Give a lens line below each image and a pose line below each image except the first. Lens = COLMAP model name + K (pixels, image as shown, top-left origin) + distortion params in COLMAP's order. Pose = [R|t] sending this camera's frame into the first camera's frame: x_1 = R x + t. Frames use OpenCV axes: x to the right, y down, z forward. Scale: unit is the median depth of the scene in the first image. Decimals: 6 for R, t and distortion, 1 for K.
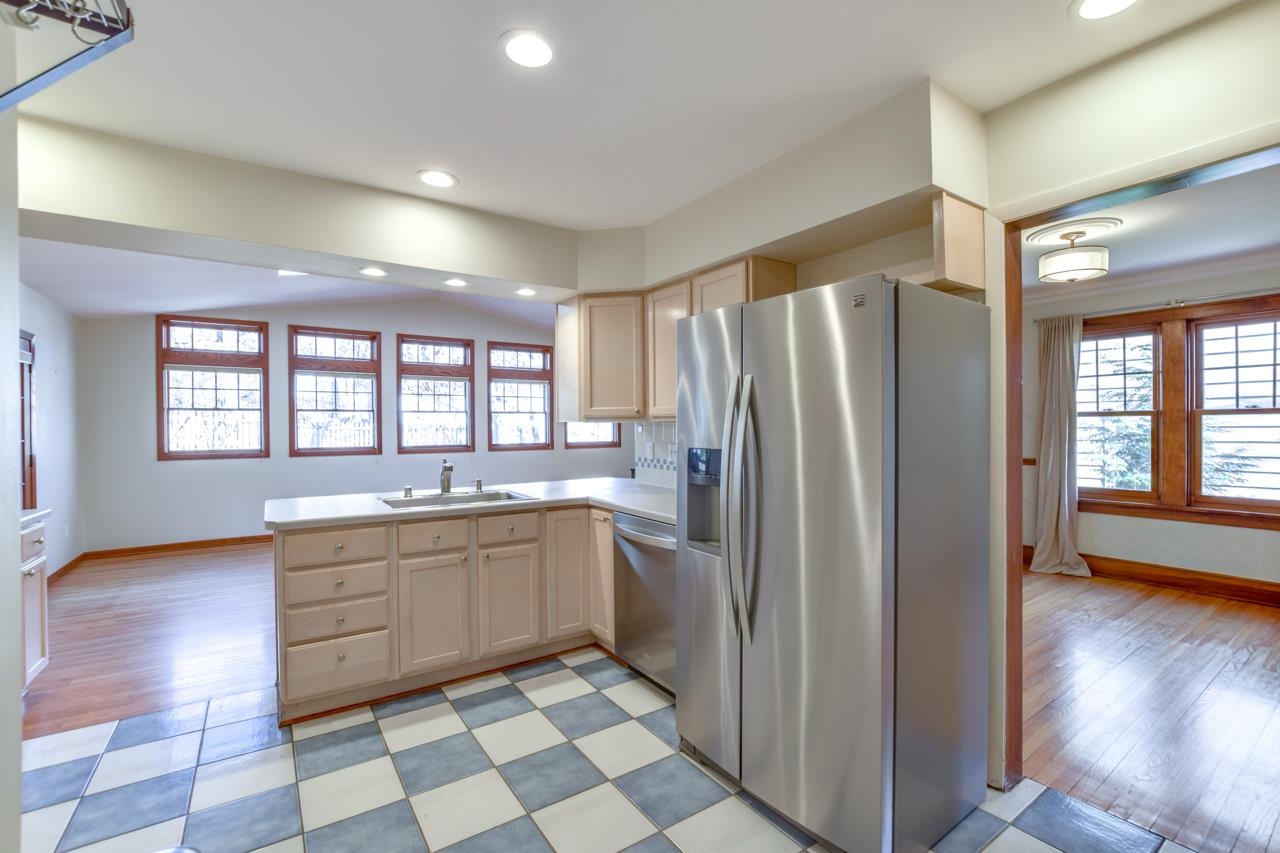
lens RADIAL K [[562.9, 0, 647.5], [0, 562.9, 430.0], [0, 0, 1]] dist [-0.025875, 0.005250]
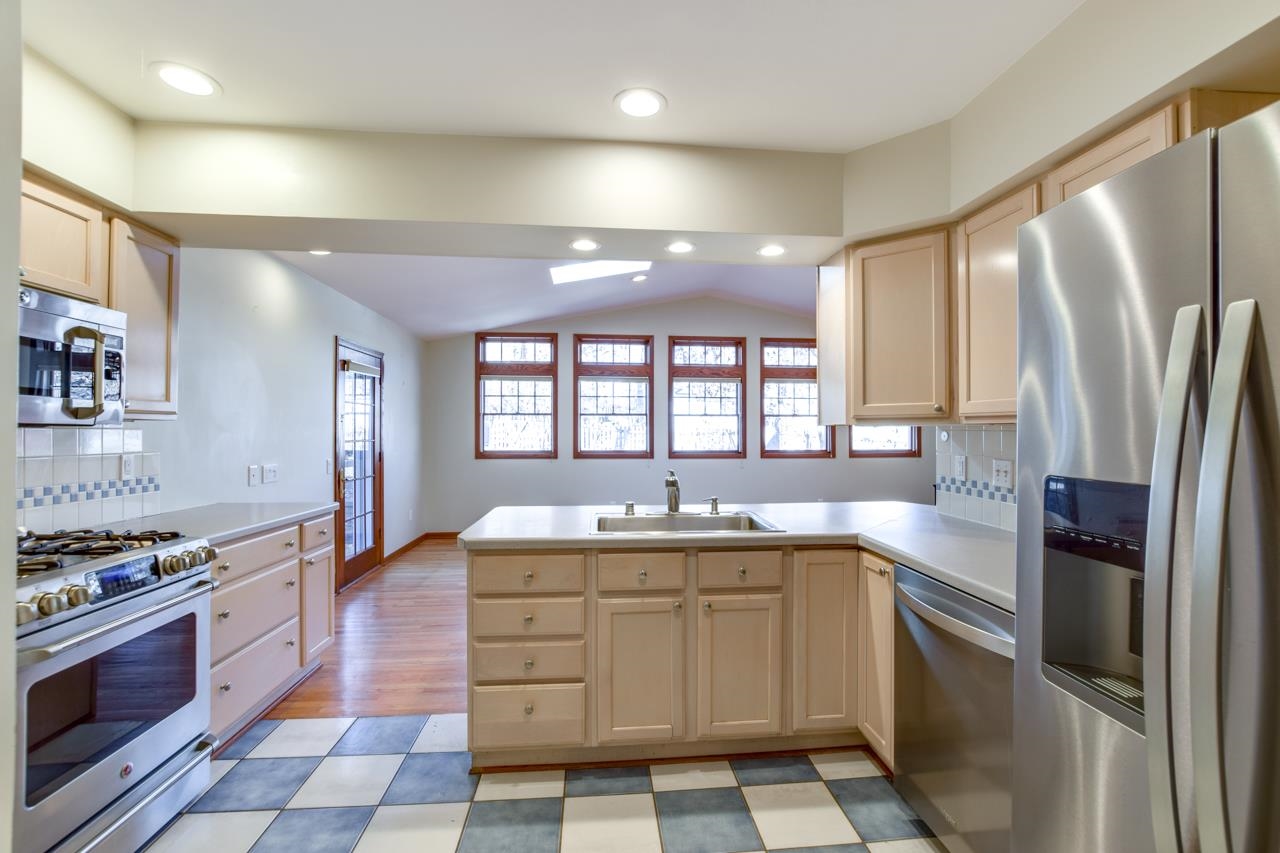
lens RADIAL K [[562.9, 0, 647.5], [0, 562.9, 430.0], [0, 0, 1]] dist [-0.025875, 0.005250]
pose [[0.873666, 0.004801, -0.486502, 0.001844], [-0.009027, 0.999939, -0.006341, -0.000765], [0.486442, 0.009932, 0.873657, 0.186172]]
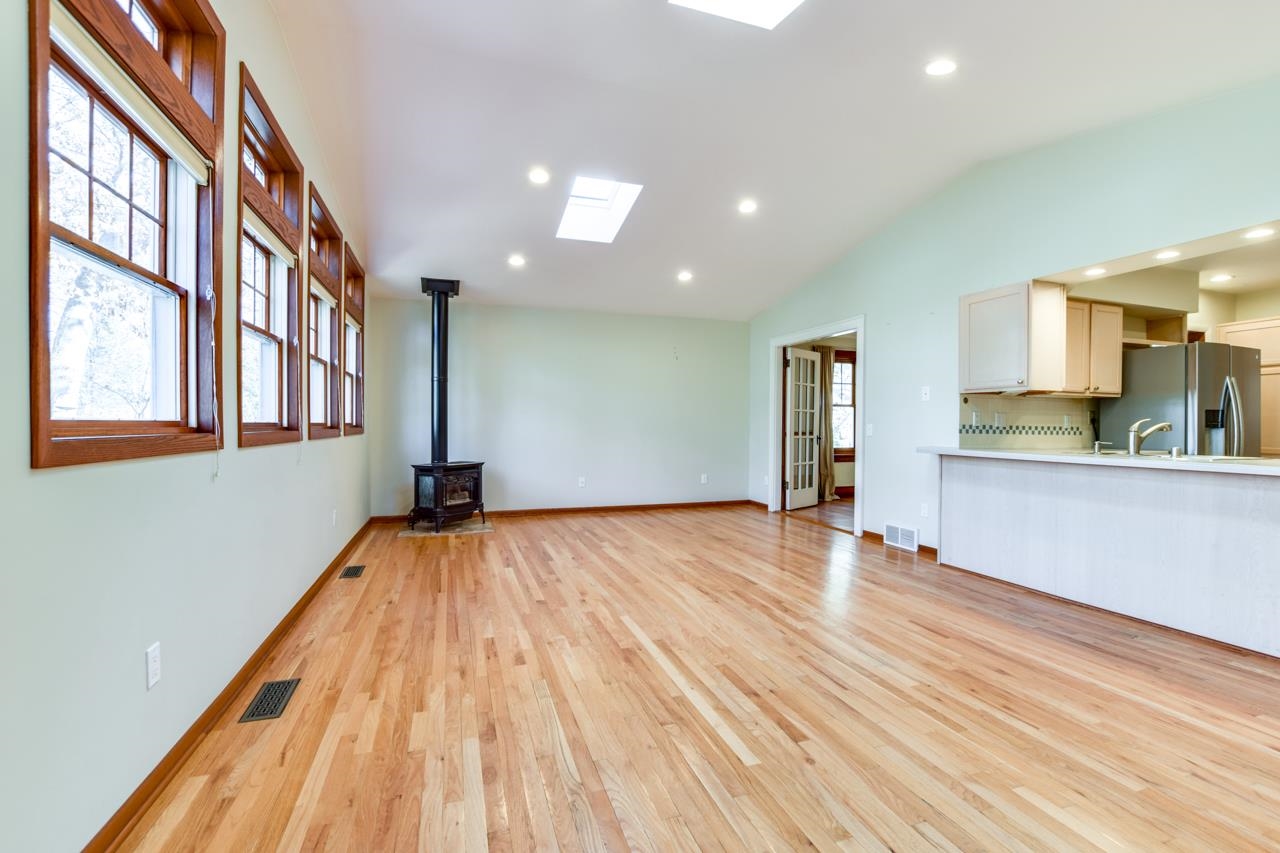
lens RADIAL K [[569.0, 0, 648.0], [0, 569.0, 429.9], [0, 0, 1]] dist [-0.026403, 0.006759]
pose [[0.269155, 0.001587, 0.963096, -1.063167], [-0.004281, 0.999991, -0.000451, 0.050991], [-0.963087, -0.004002, 0.269159, 1.079247]]
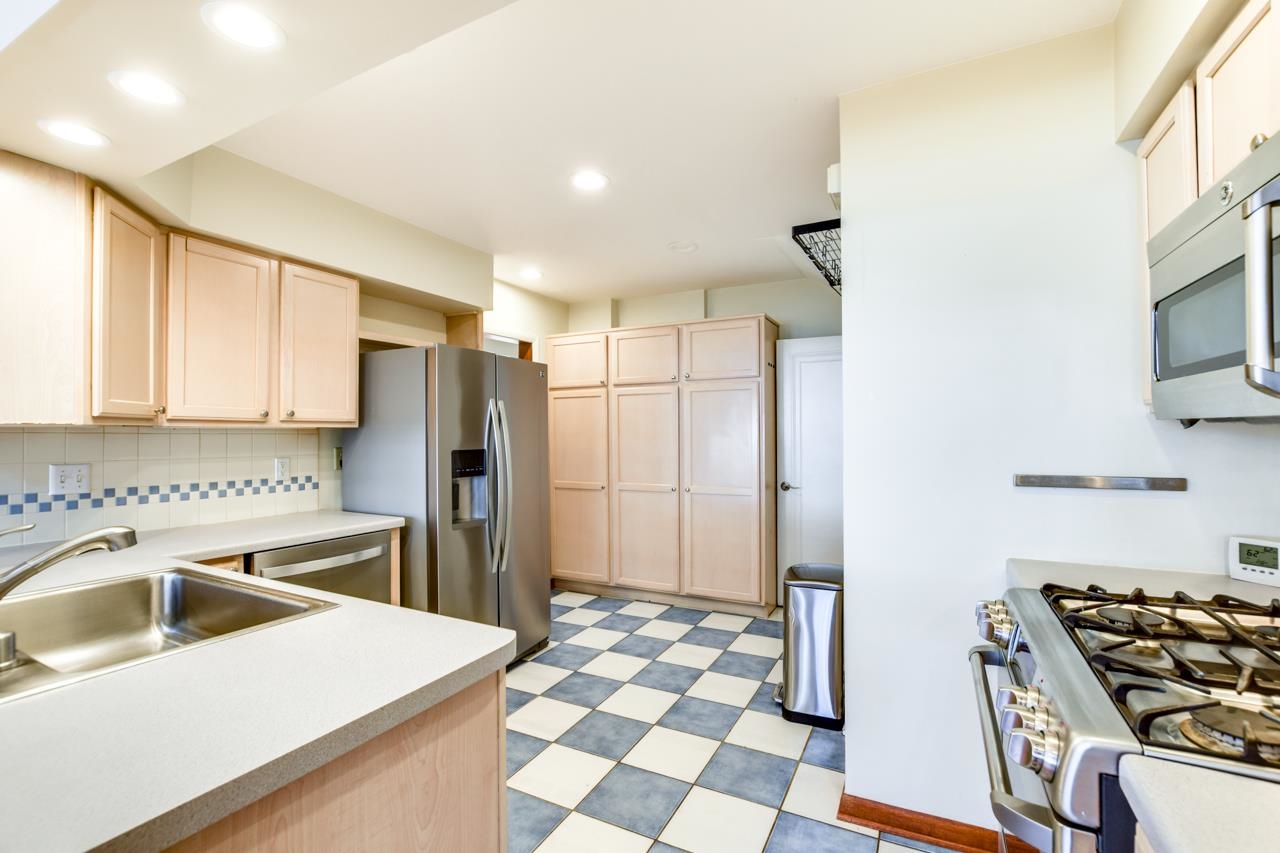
lens RADIAL K [[562.9, 0, 647.5], [0, 562.9, 430.0], [0, 0, 1]] dist [-0.025875, 0.005250]
pose [[-0.474599, 0.012289, 0.880116, -0.568082], [0.011477, 0.999904, -0.007773, 0.000317], [-0.880127, 0.006412, -0.474694, 0.558986]]
